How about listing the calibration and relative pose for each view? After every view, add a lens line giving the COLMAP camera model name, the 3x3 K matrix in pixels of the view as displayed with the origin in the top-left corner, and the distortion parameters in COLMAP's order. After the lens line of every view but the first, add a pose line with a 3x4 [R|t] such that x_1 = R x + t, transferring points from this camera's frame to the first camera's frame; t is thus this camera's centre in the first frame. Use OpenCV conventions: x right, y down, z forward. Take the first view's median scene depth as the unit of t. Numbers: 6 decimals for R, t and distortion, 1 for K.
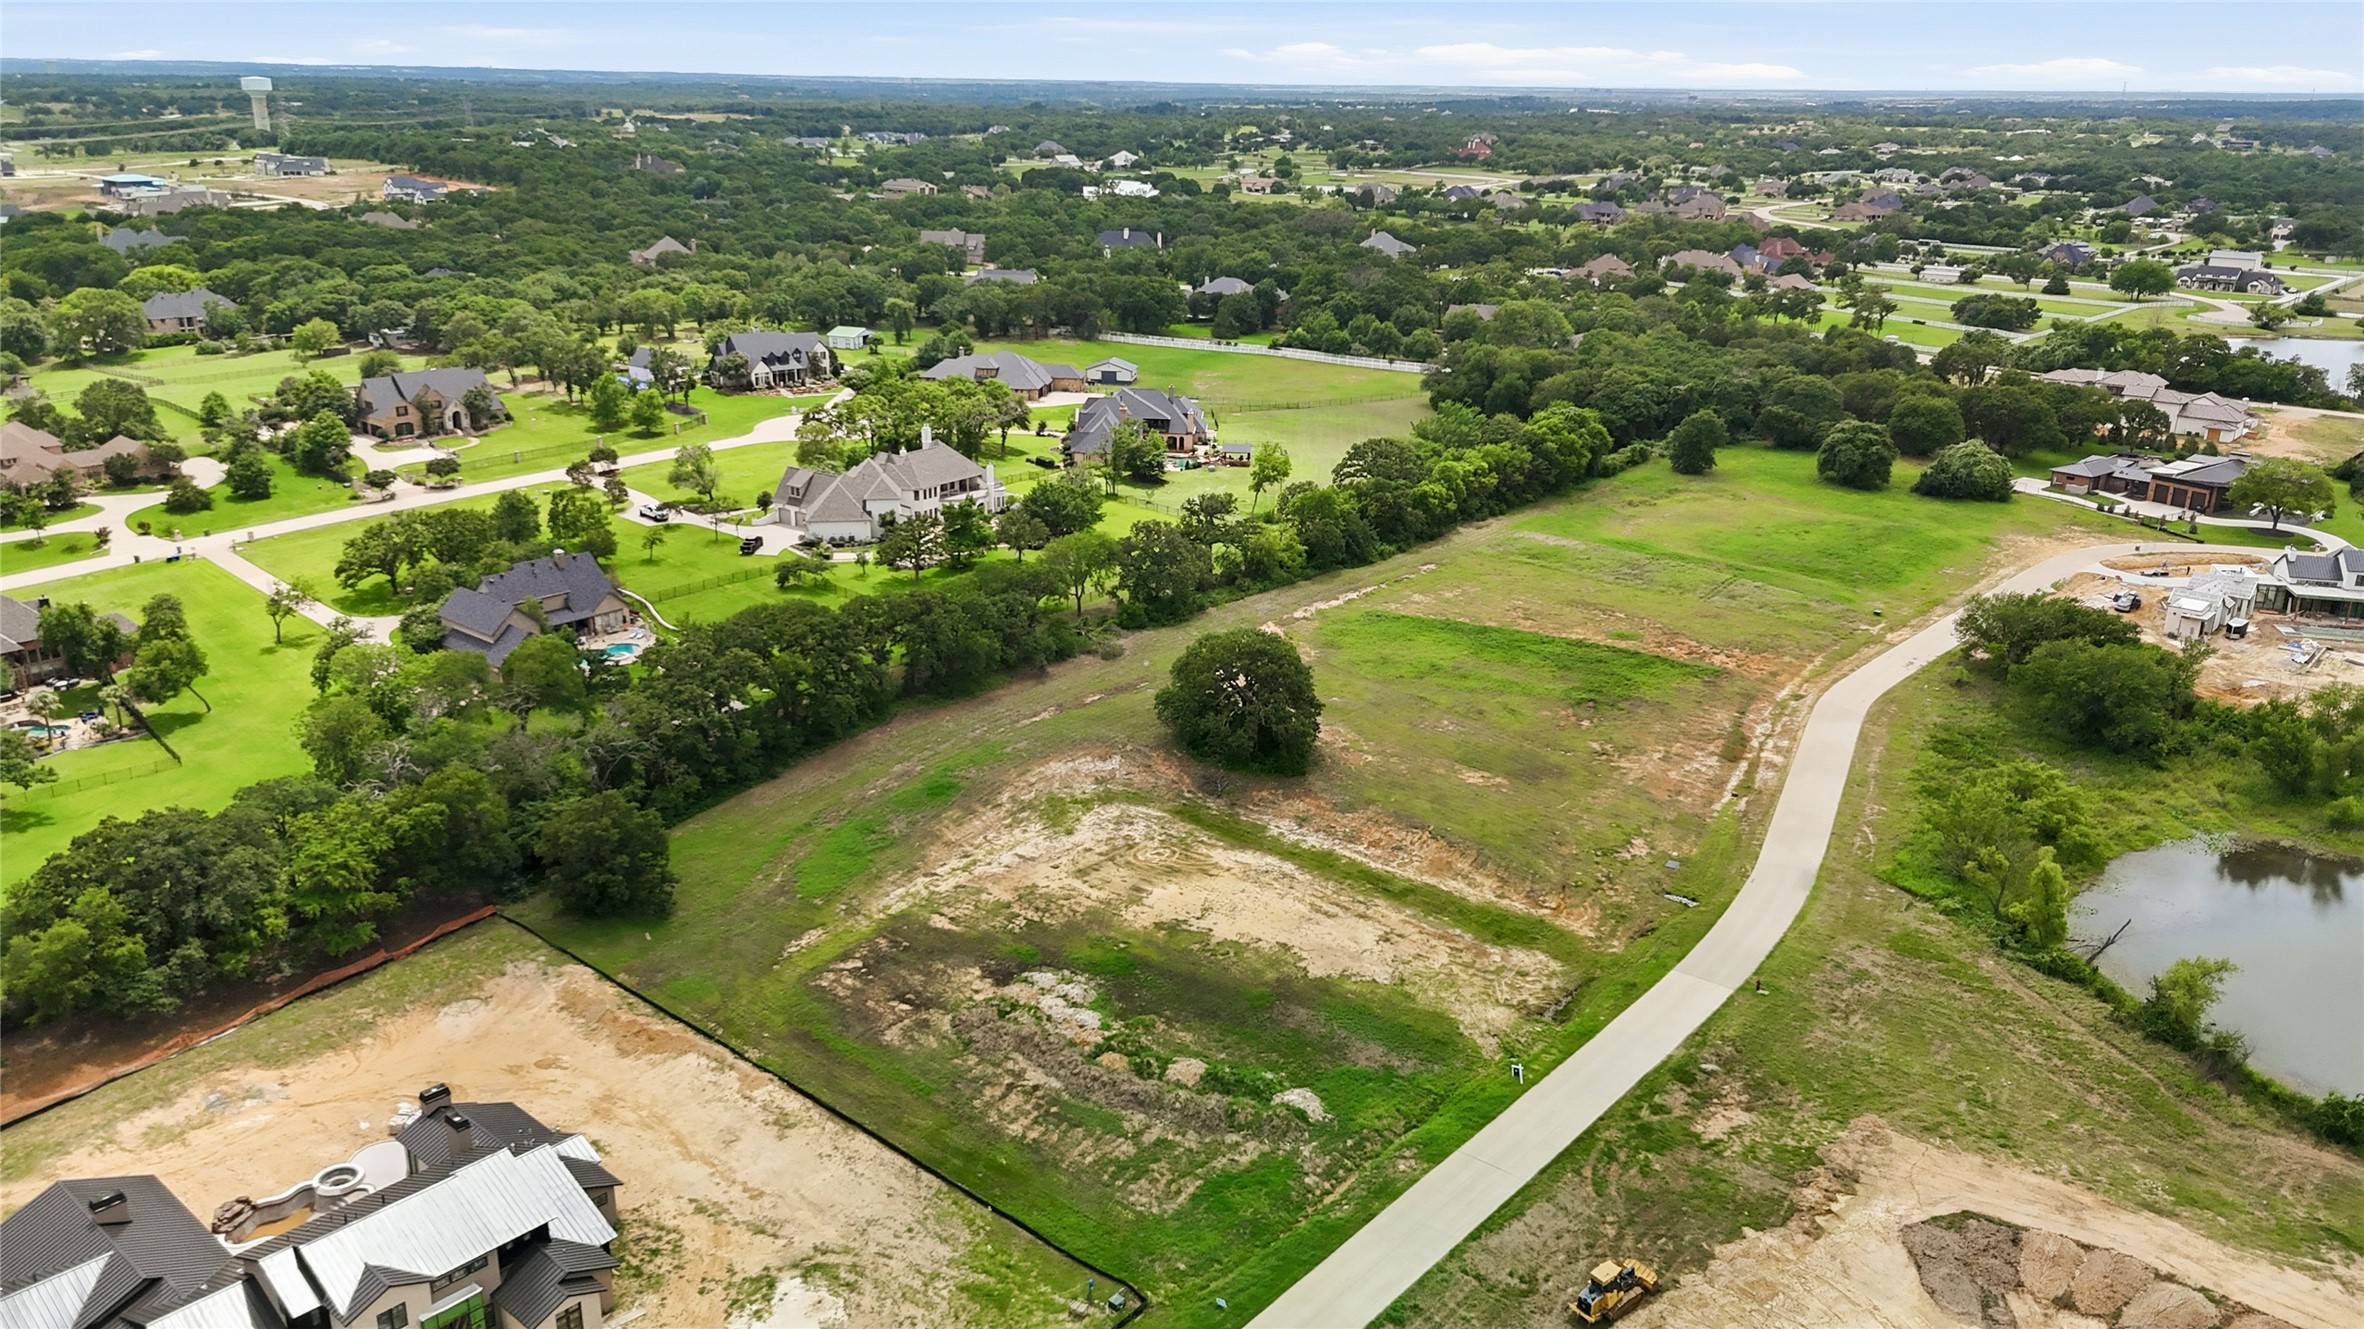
lens RADIAL K [[1736.5, 0, 1189.3], [0, 1736.5, 670.2], [0, 0, 1]] dist [0.095304, -0.120347]
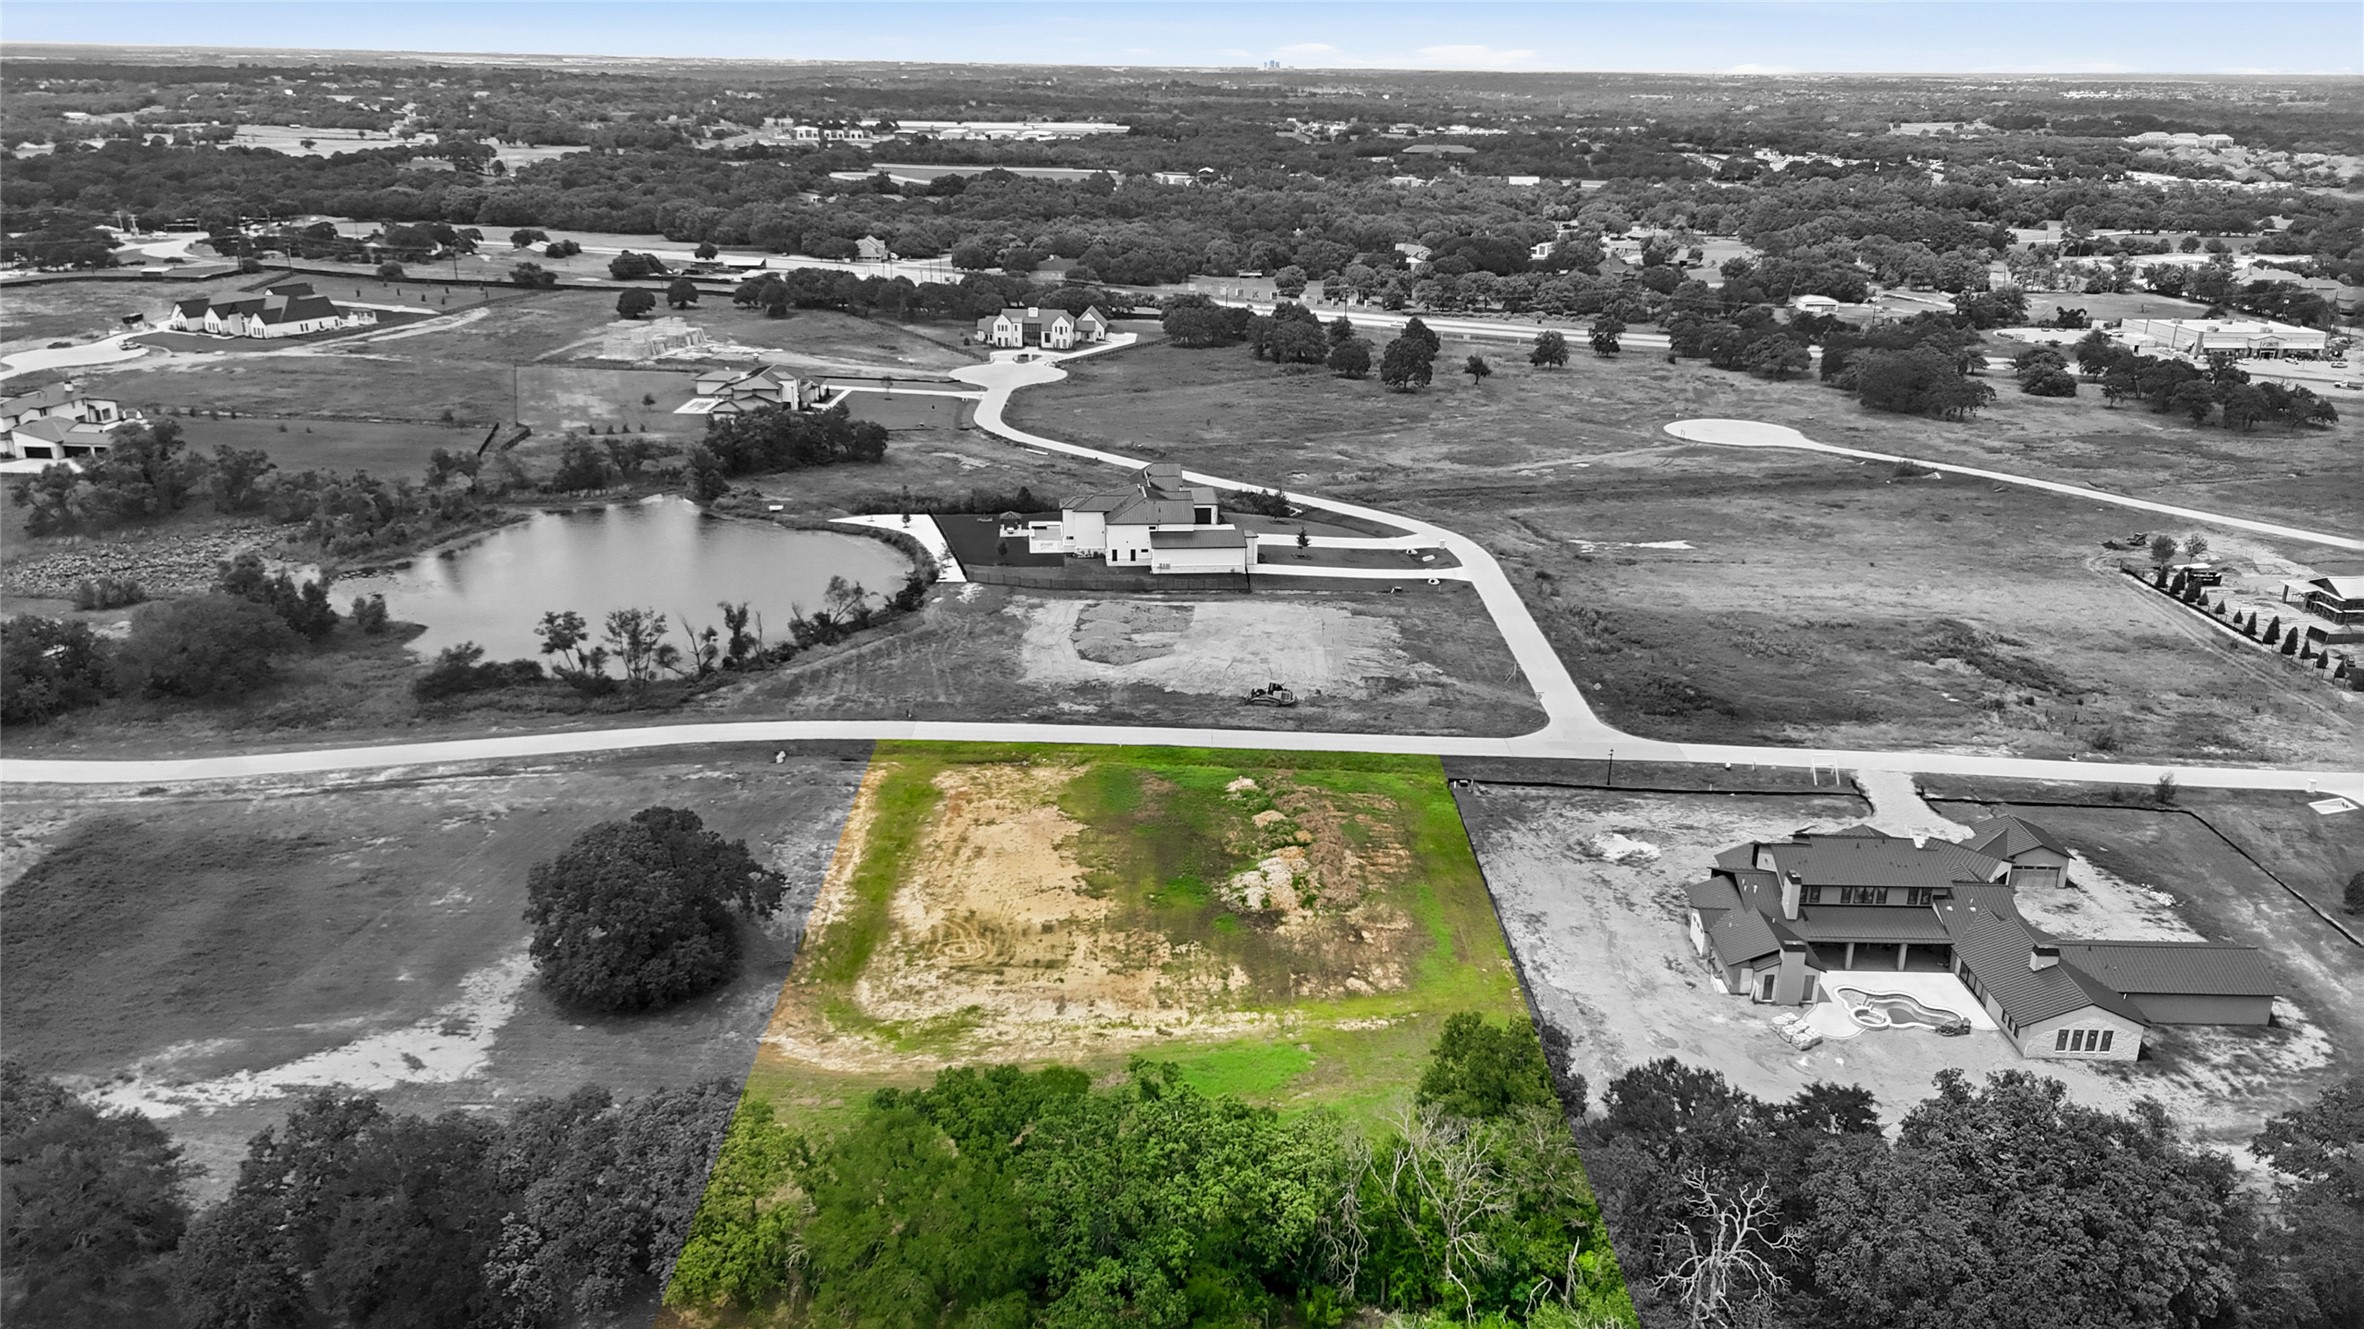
lens RADIAL K [[1736.5, 0, 1189.3], [0, 1736.5, 670.2], [0, 0, 1]] dist [0.095304, -0.120347]
pose [[-0.649938, -0.271978, 0.709653, -0.621836], [0.221494, 0.825445, 0.519212, -0.405210], [-0.726994, 0.494640, -0.476247, 1.152841]]
